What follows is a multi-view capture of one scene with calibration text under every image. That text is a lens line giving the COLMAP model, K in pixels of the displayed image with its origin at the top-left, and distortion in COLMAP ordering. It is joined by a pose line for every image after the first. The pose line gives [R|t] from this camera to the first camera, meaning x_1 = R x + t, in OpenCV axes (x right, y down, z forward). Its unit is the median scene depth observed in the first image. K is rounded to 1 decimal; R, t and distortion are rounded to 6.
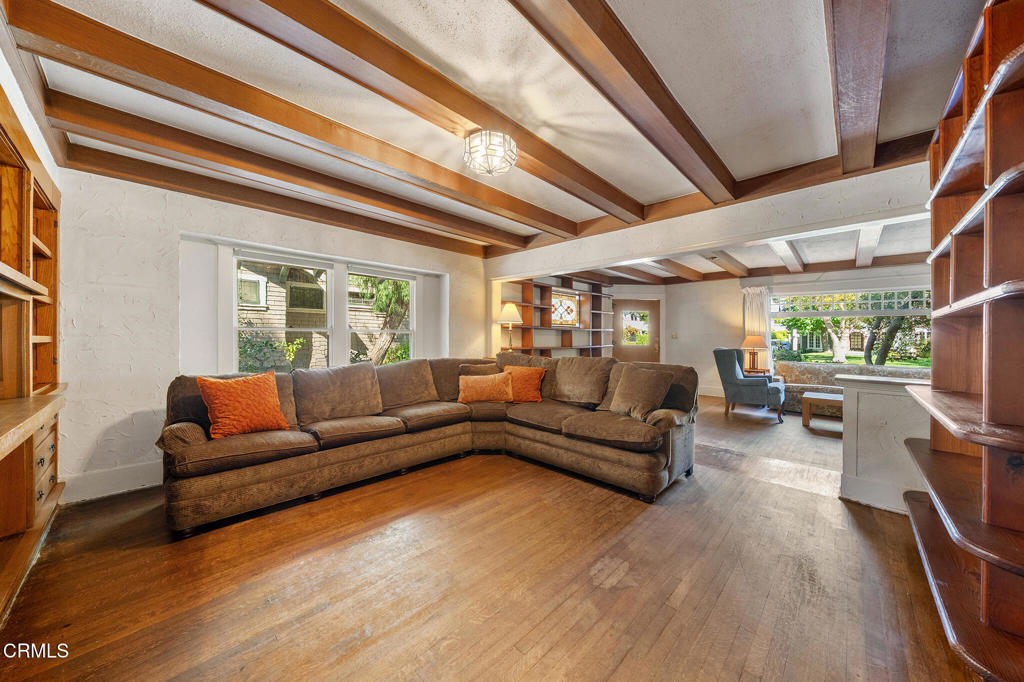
lens RADIAL K [[354.0, 0, 512.7], [0, 354.0, 340.9], [0, 0, 1]] dist [-0.005191, 0.000128]
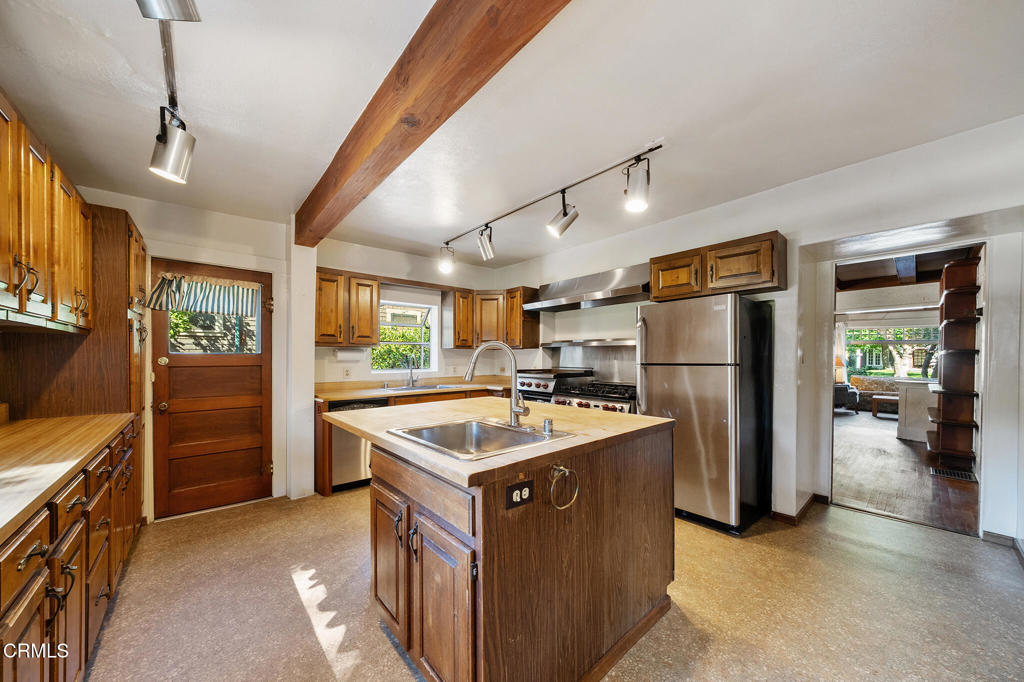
lens RADIAL K [[354.0, 0, 523.1], [0, 354.0, 364.4], [0, 0, 1]] dist [-0.005191, 0.000128]
pose [[0.997215, -0.001350, -0.074569, -0.501382], [0.002667, 0.999842, 0.017564, -0.015897], [0.074534, -0.017714, 0.997061, -0.553318]]
